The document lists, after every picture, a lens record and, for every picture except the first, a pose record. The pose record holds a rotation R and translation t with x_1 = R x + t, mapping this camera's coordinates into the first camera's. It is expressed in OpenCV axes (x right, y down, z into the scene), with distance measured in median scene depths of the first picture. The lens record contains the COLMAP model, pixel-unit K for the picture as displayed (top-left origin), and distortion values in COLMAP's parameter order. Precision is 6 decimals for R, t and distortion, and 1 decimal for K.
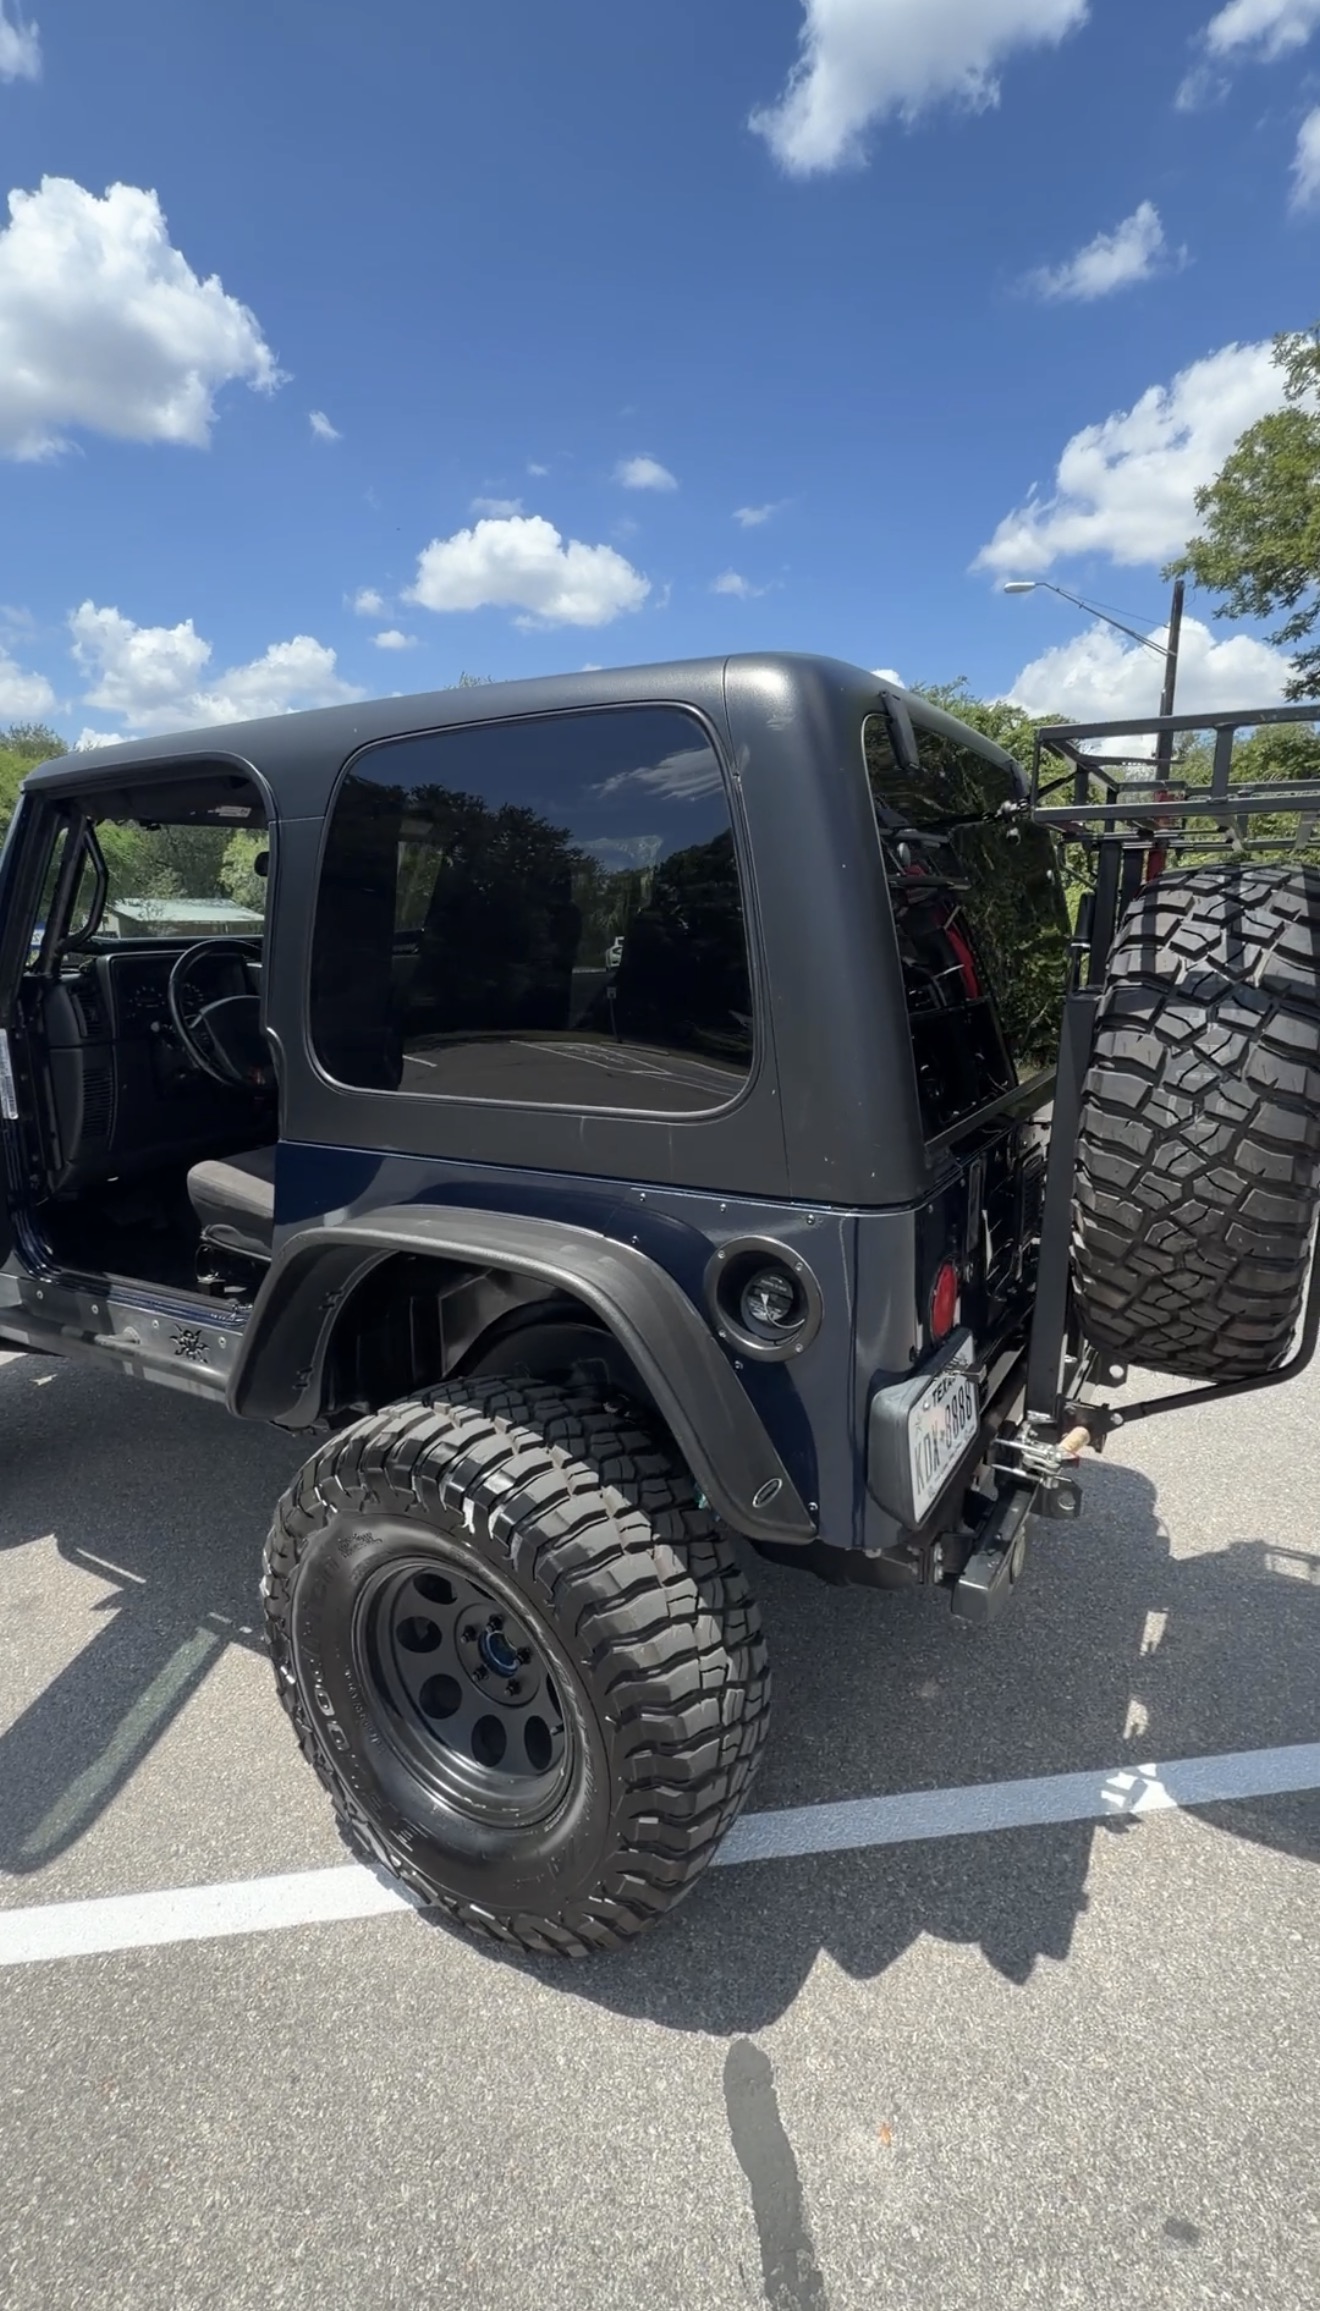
lens RADIAL K [[1072.1, 0, 660.8], [0, 1072.1, 1144.5], [0, 0, 1]] dist [0.000794, -0.000451]
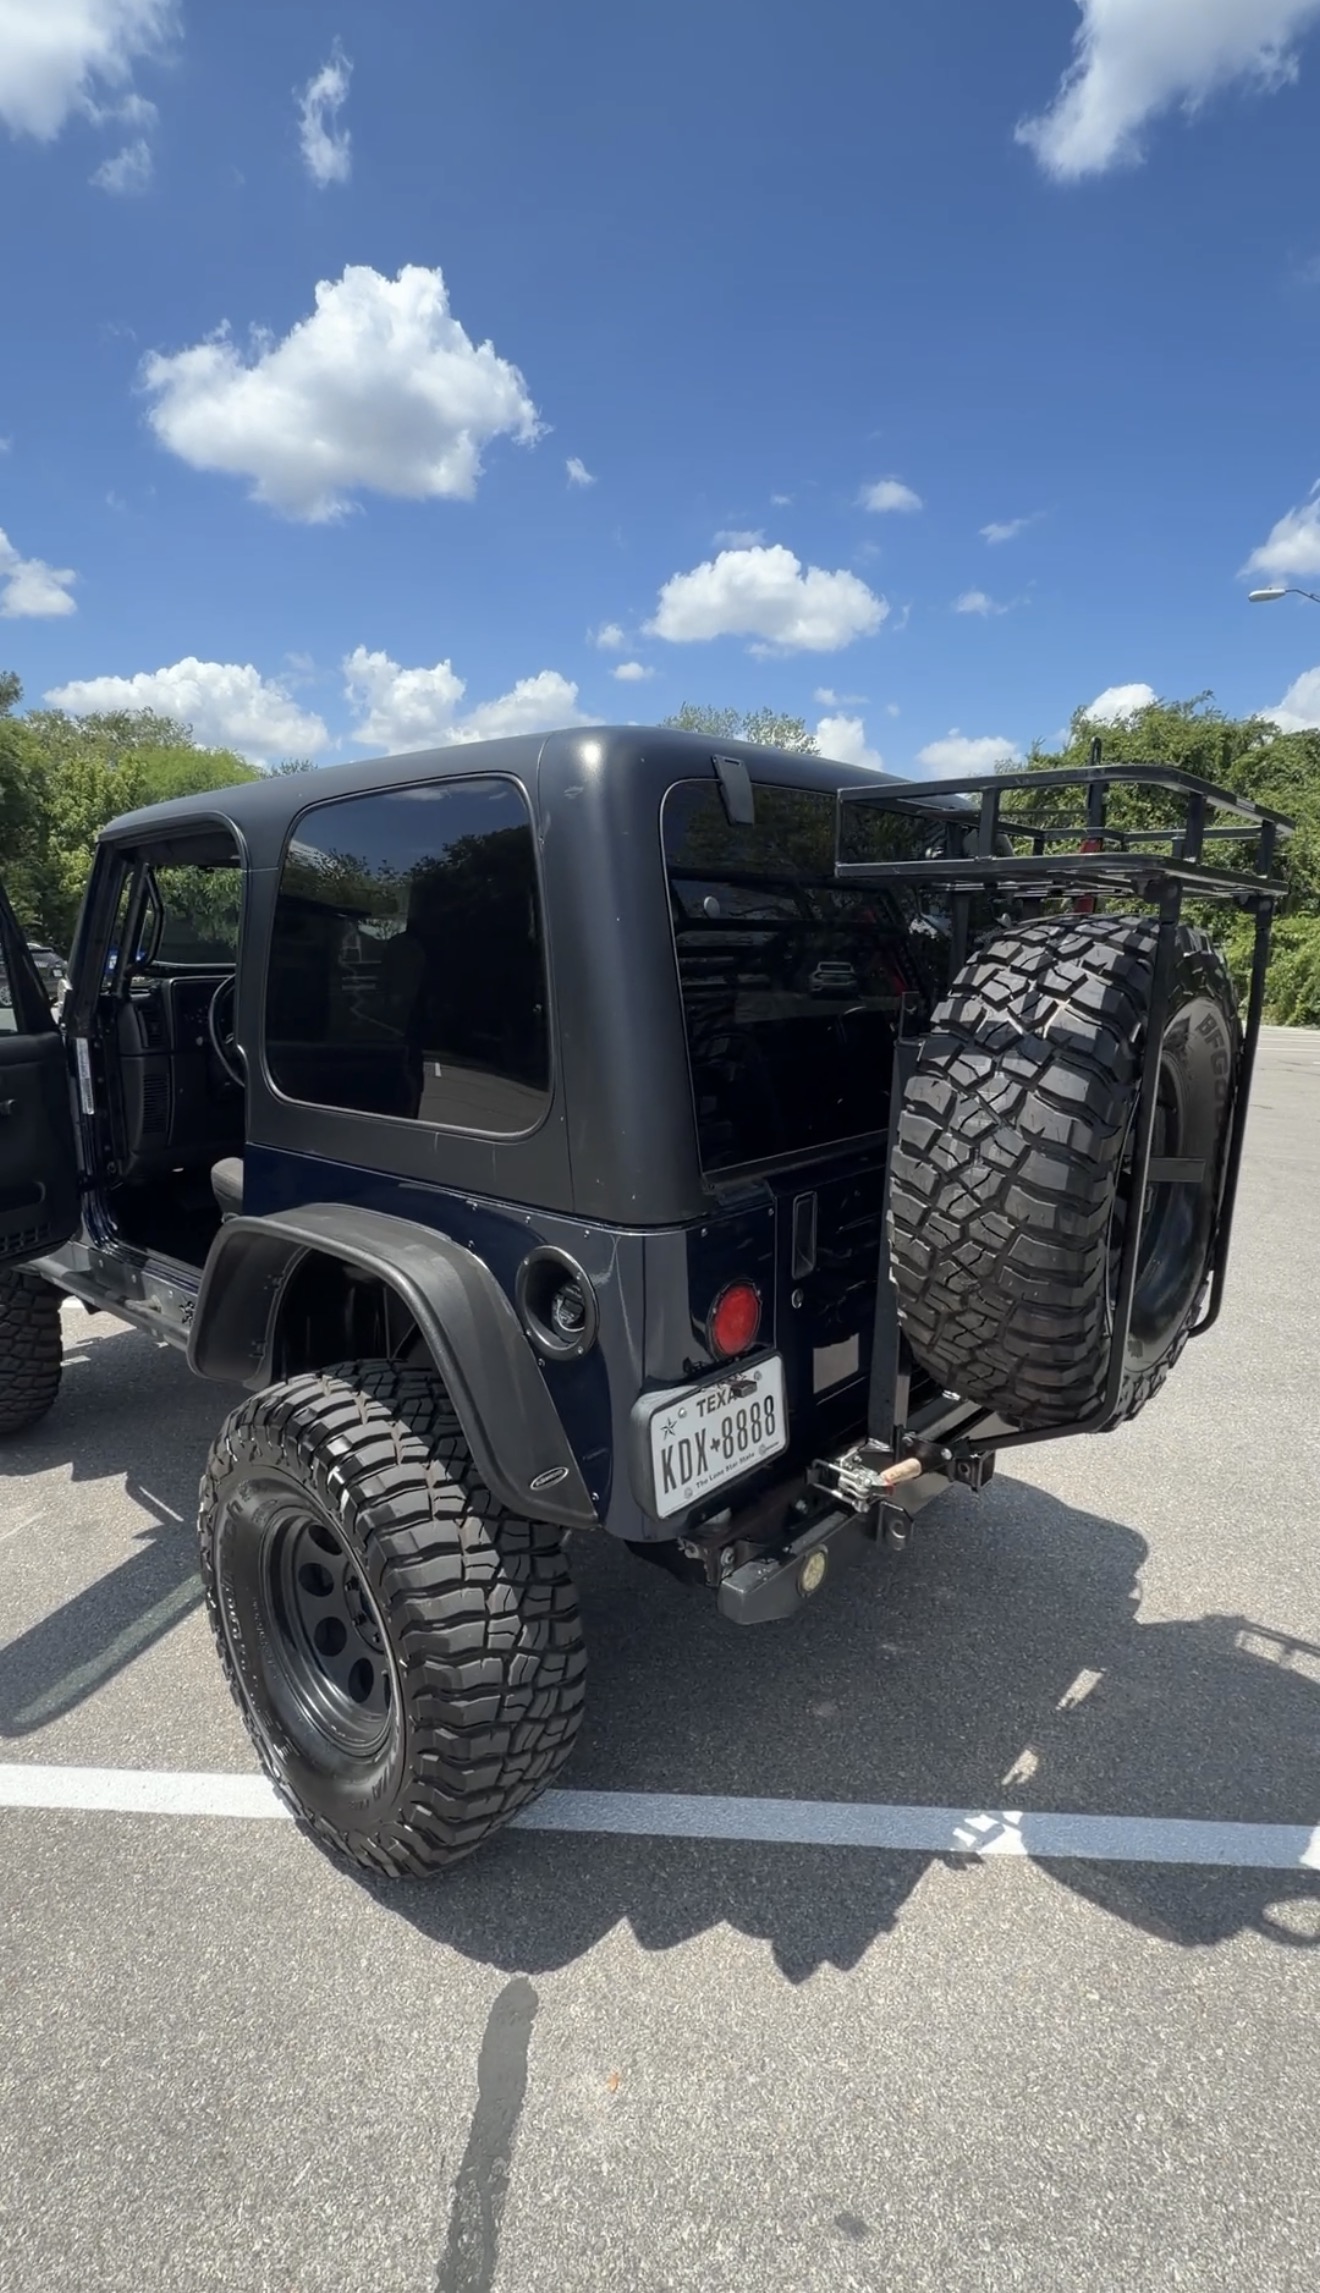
lens RADIAL K [[1071.8, 0, 660.0], [0, 1071.8, 1146.5], [0, 0, 1]] dist [0.002152, -0.001701]
pose [[0.979763, 0.050385, -0.193713, 0.368600], [-0.054030, 0.998447, -0.013577, -0.008959], [0.192728, 0.023769, 0.980964, -0.068804]]
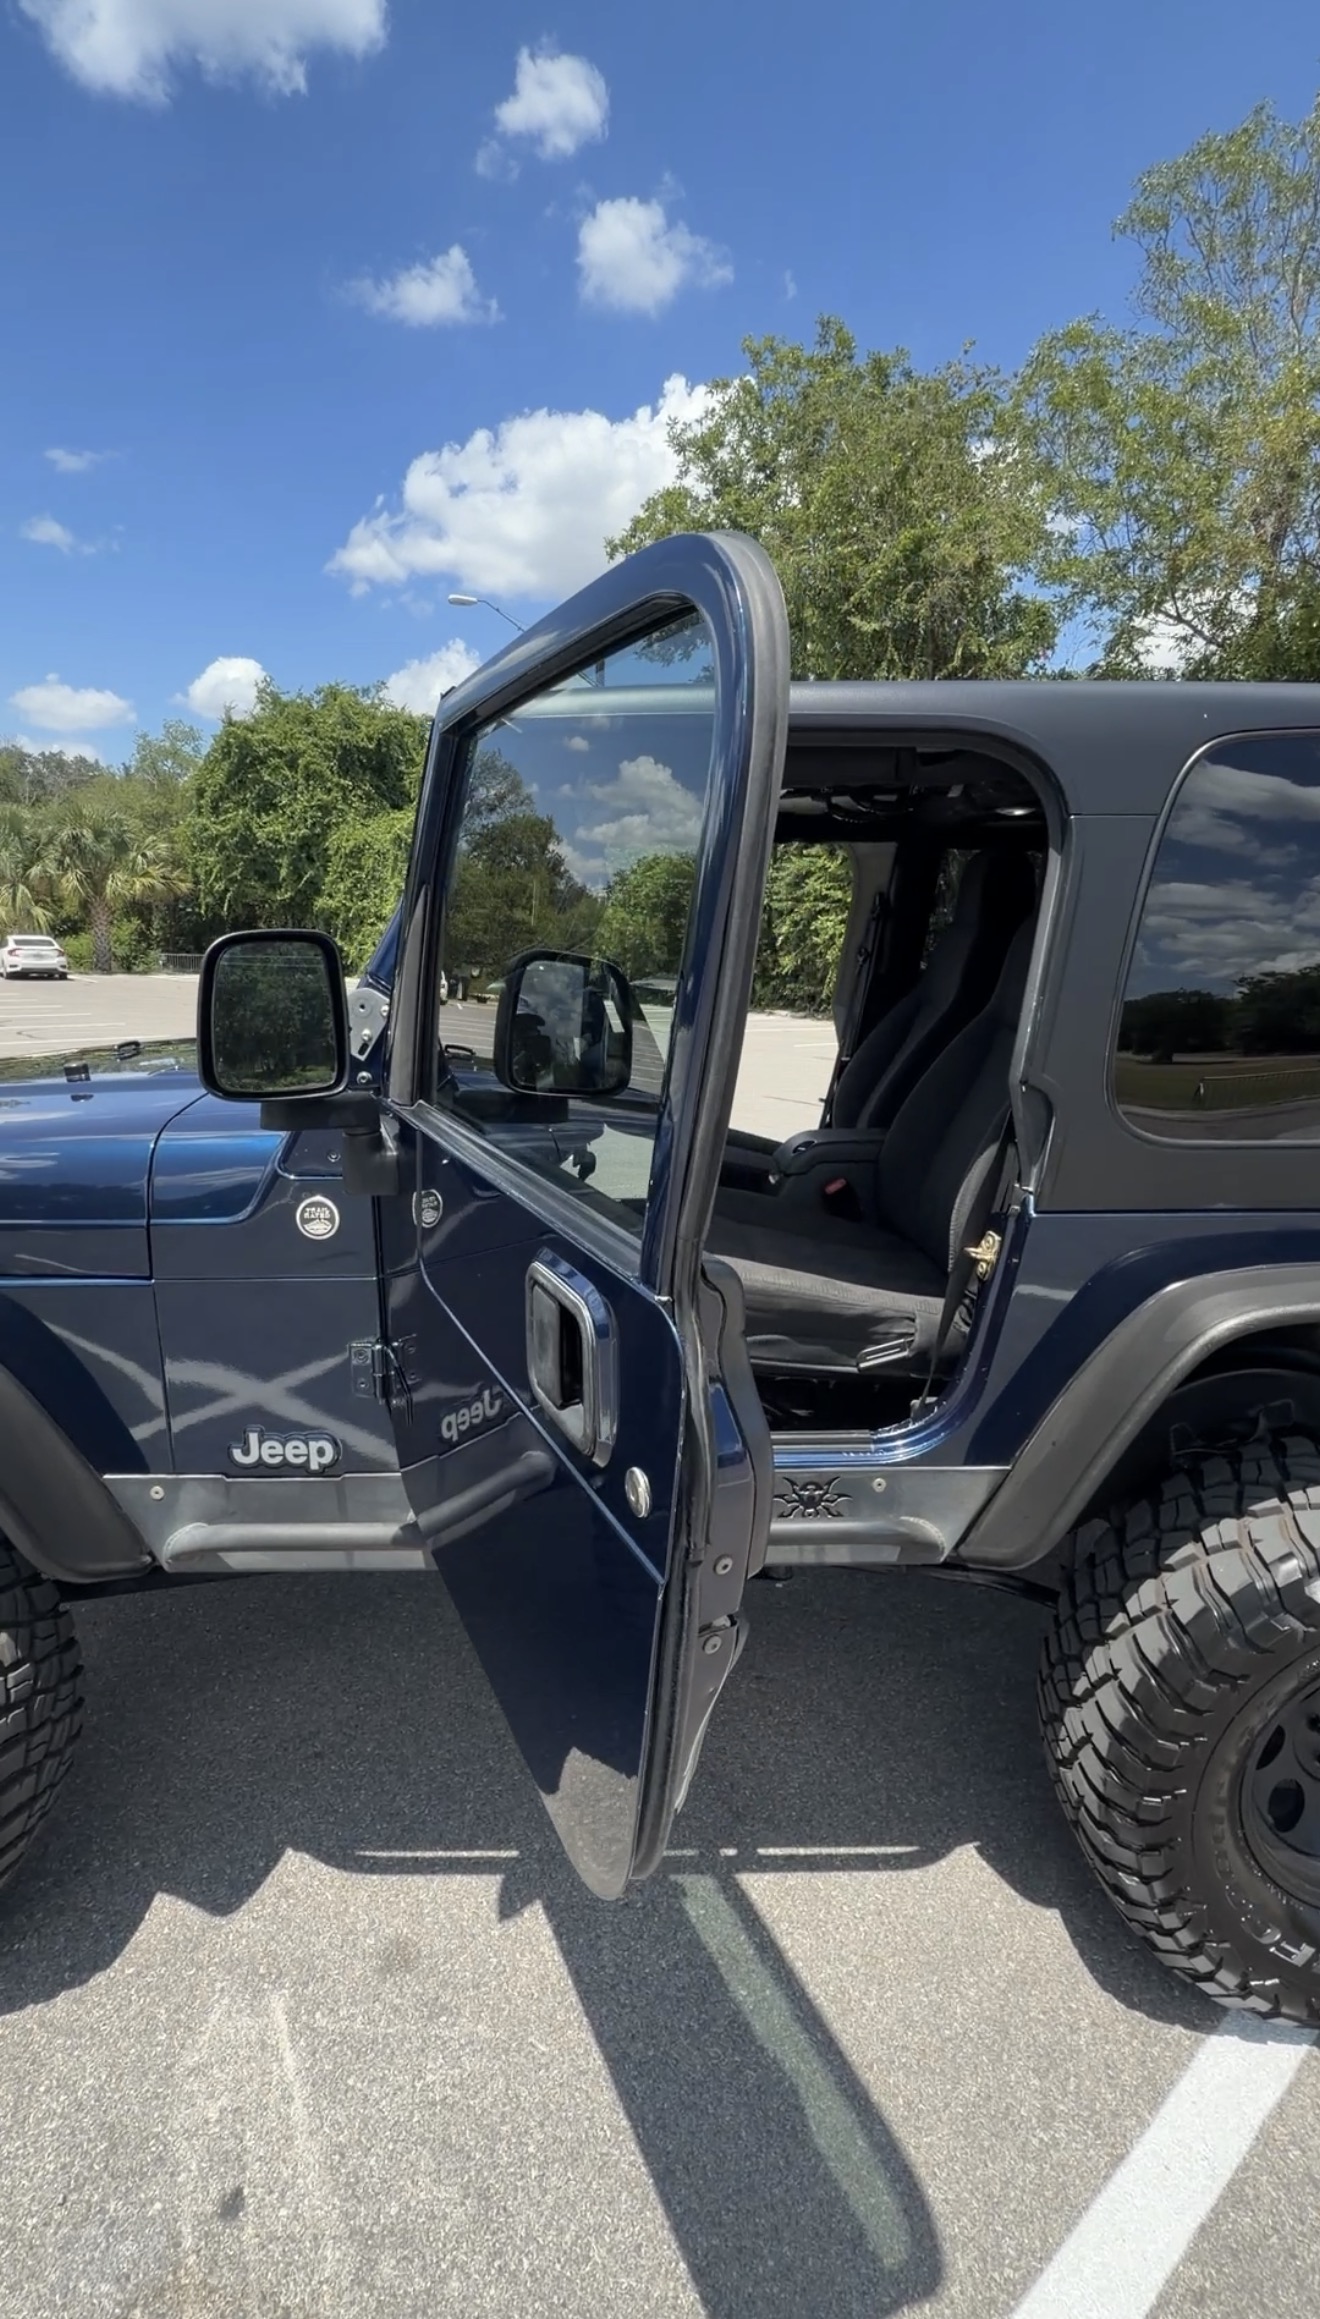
lens RADIAL K [[1067.3, 0, 660.0], [0, 1067.3, 1159.5], [0, 0, 1]] dist [0.000219, 0.000150]
pose [[0.854987, -0.089958, 0.510789, -1.183857], [0.084108, 0.995856, 0.034603, -0.115027], [-0.511785, 0.013376, 0.859010, 0.544929]]
